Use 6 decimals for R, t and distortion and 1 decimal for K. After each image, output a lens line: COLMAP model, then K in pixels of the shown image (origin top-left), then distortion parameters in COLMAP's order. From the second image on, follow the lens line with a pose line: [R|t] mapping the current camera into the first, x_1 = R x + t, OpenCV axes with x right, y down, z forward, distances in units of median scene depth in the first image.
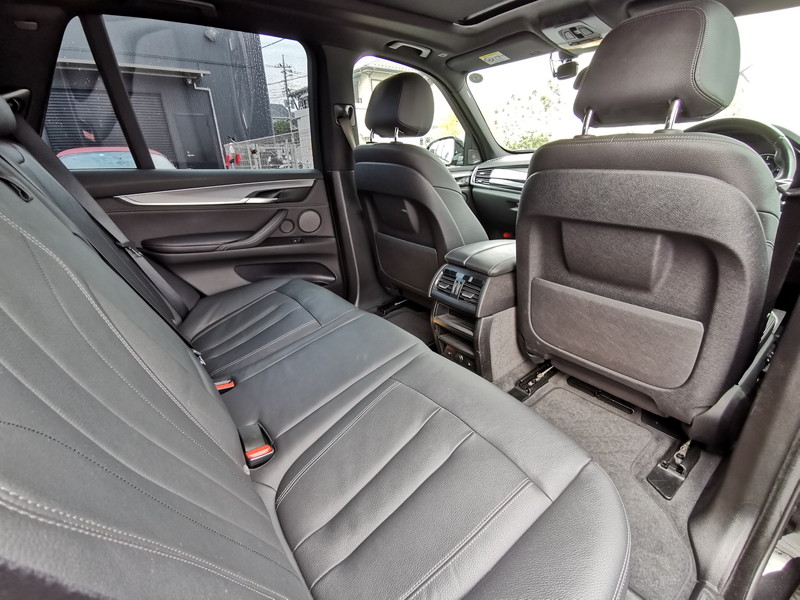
lens RADIAL K [[372.0, 0, 394.9], [0, 372.0, 298.0], [0, 0, 1]] dist [0.021570, -0.011941]
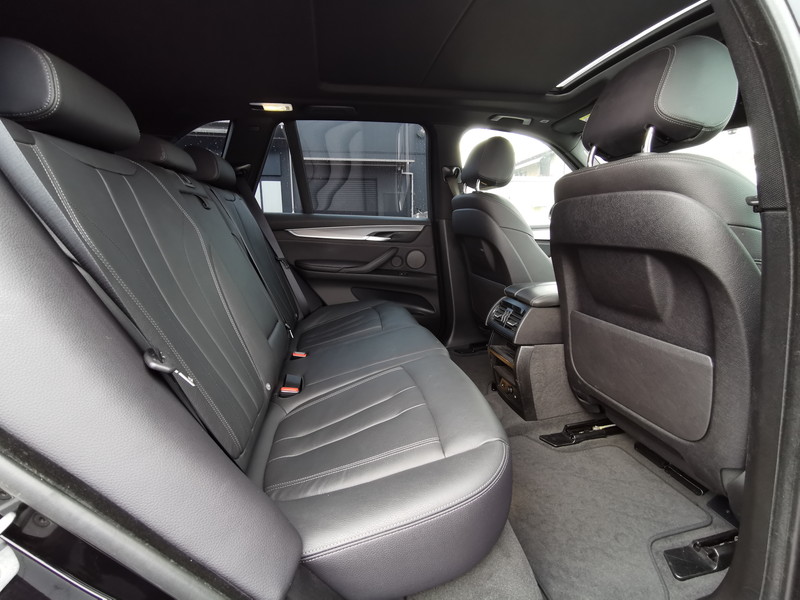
lens RADIAL K [[372.0, 0, 401.1], [0, 372.0, 297.6], [0, 0, 1]] dist [0.021570, -0.011941]
pose [[0.889027, 0.100722, -0.446639, 0.339100], [-0.181849, 0.972938, -0.142558, 0.114499], [0.420193, 0.207959, 0.883284, -0.066251]]
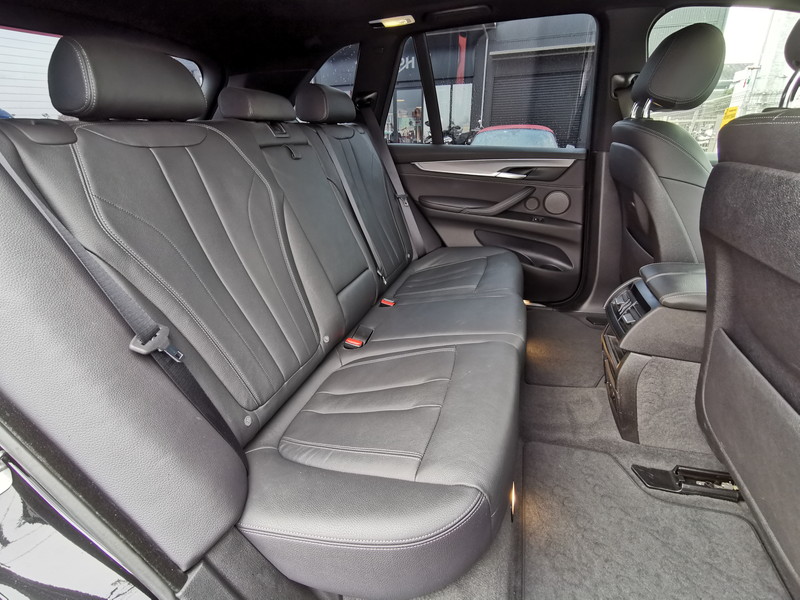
lens RADIAL K [[372.0, 0, 399.6], [0, 372.0, 299.2], [0, 0, 1]] dist [0.021570, -0.011941]
pose [[0.559221, 0.346350, -0.753202, 0.447826], [-0.301792, 0.931258, 0.204159, -0.055467], [0.772136, 0.113140, 0.625304, 0.119157]]
